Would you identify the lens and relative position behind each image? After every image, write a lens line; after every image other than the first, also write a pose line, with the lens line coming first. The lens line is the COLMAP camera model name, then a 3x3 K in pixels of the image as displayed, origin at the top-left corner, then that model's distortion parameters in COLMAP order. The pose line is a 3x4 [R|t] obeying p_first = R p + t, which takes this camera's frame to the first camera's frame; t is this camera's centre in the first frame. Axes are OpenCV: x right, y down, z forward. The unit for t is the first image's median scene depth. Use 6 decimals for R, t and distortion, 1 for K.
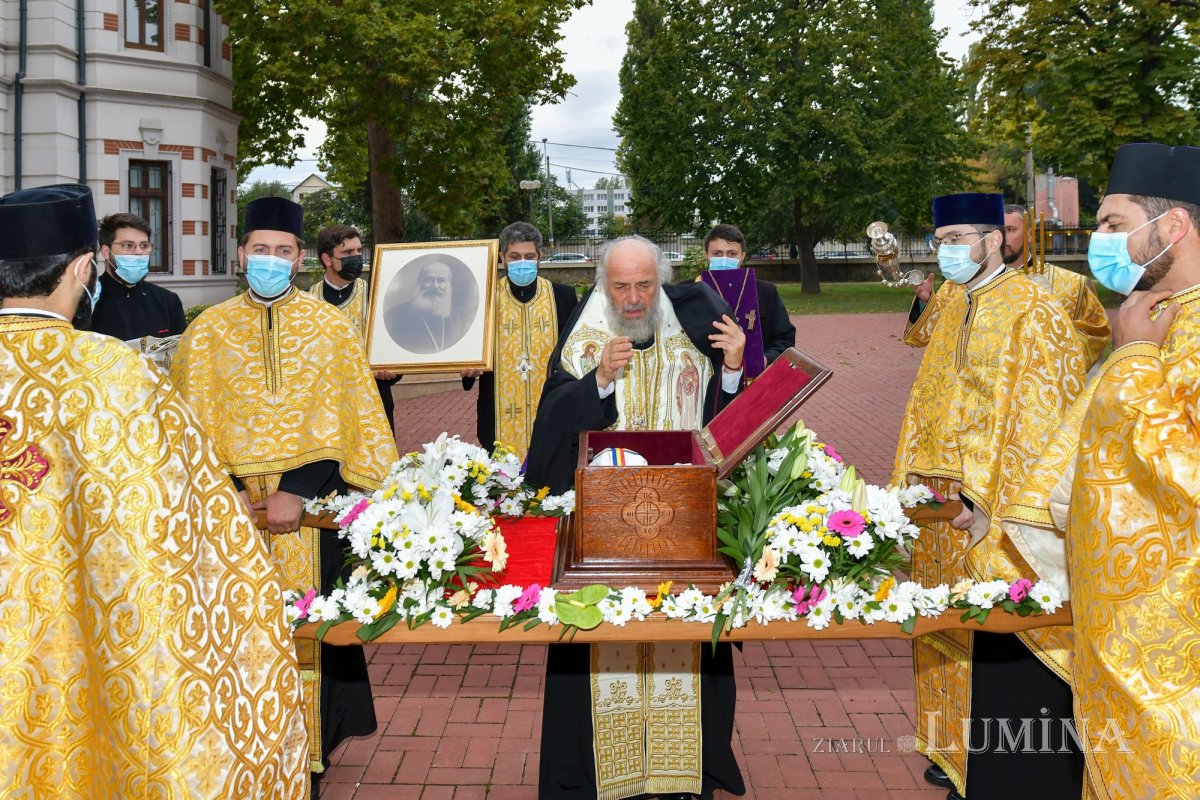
lens RADIAL K [[1484.0, 0, 626.4], [0, 1484.0, 344.5], [0, 0, 1]] dist [-0.035300, 0.000000]
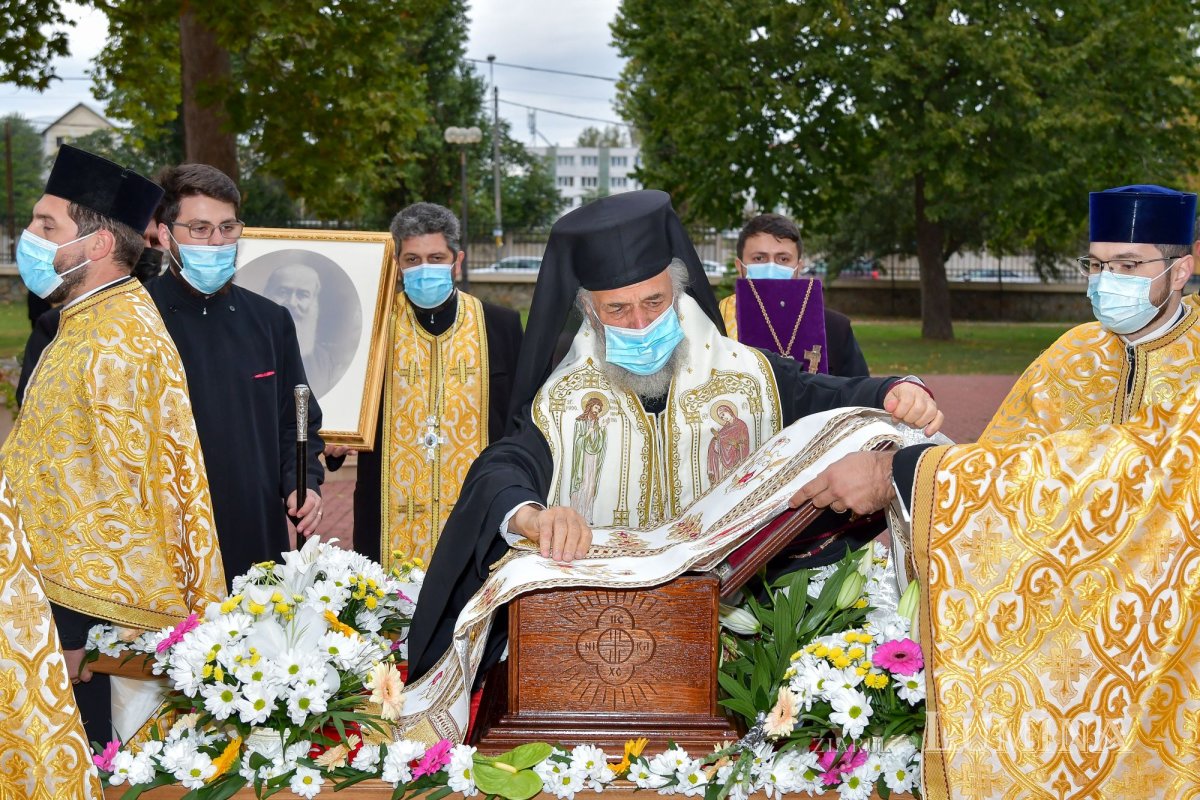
lens RADIAL K [[1484.0, 0, 629.3], [0, 1484.0, 424.7], [0, 0, 1]] dist [-0.035300, 0.000000]
pose [[0.996703, 0.023669, 0.077605, -0.042380], [-0.028003, 0.998080, 0.055244, -0.028897], [-0.076148, -0.057235, 0.995452, 0.411976]]
